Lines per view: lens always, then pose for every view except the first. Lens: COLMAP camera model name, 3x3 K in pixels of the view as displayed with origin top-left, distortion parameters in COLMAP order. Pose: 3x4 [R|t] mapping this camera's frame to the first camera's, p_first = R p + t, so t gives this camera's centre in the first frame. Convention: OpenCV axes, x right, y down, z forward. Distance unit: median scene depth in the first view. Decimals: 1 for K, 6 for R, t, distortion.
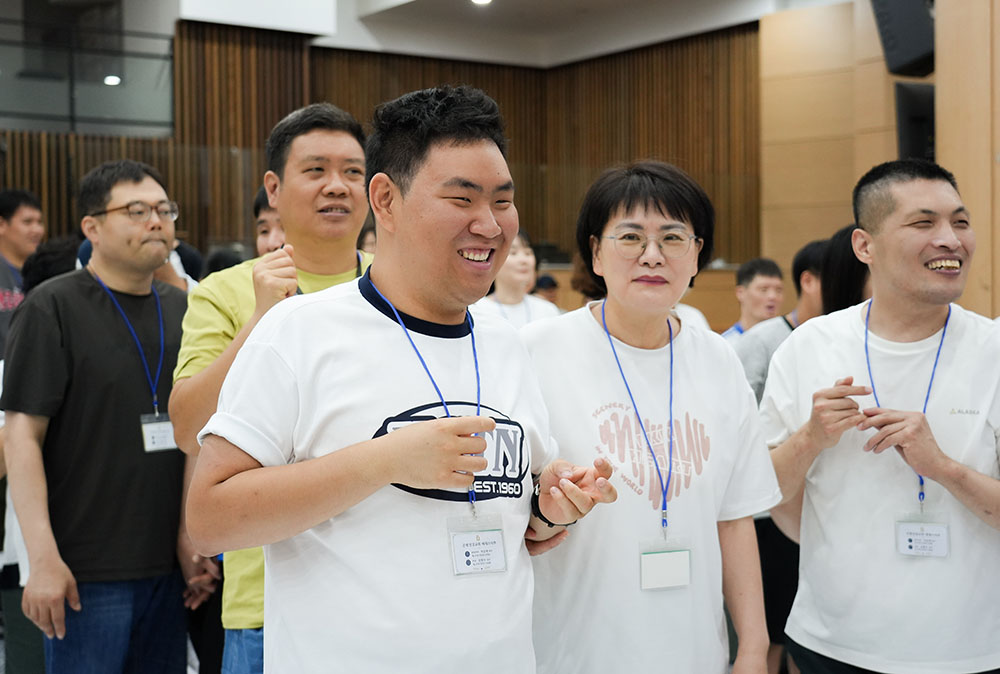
lens RADIAL K [[1420.7, 0, 501.2], [0, 1420.7, 306.7], [0, 0, 1]] dist [0.104711, -0.044290]
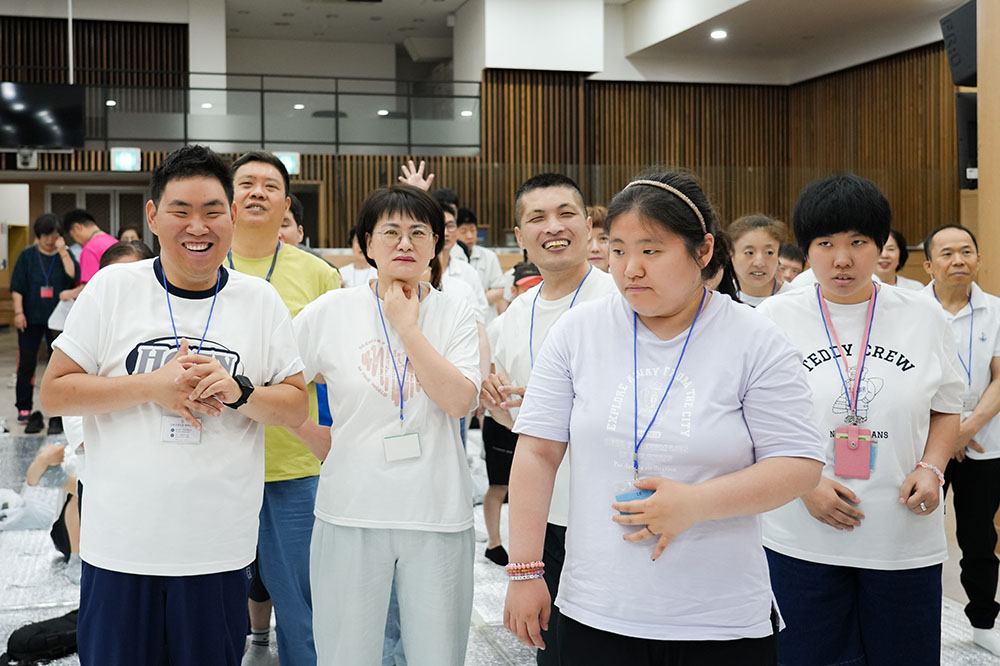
lens RADIAL K [[1114.0, 0, 430.2], [0, 1114.0, 333.2], [0, 0, 1]] dist [0.034502, 0.019334]
pose [[0.933948, 0.021939, -0.356735, 0.112049], [-0.004753, 0.998788, 0.048980, 0.000154], [0.357377, -0.044049, 0.932921, -0.024970]]
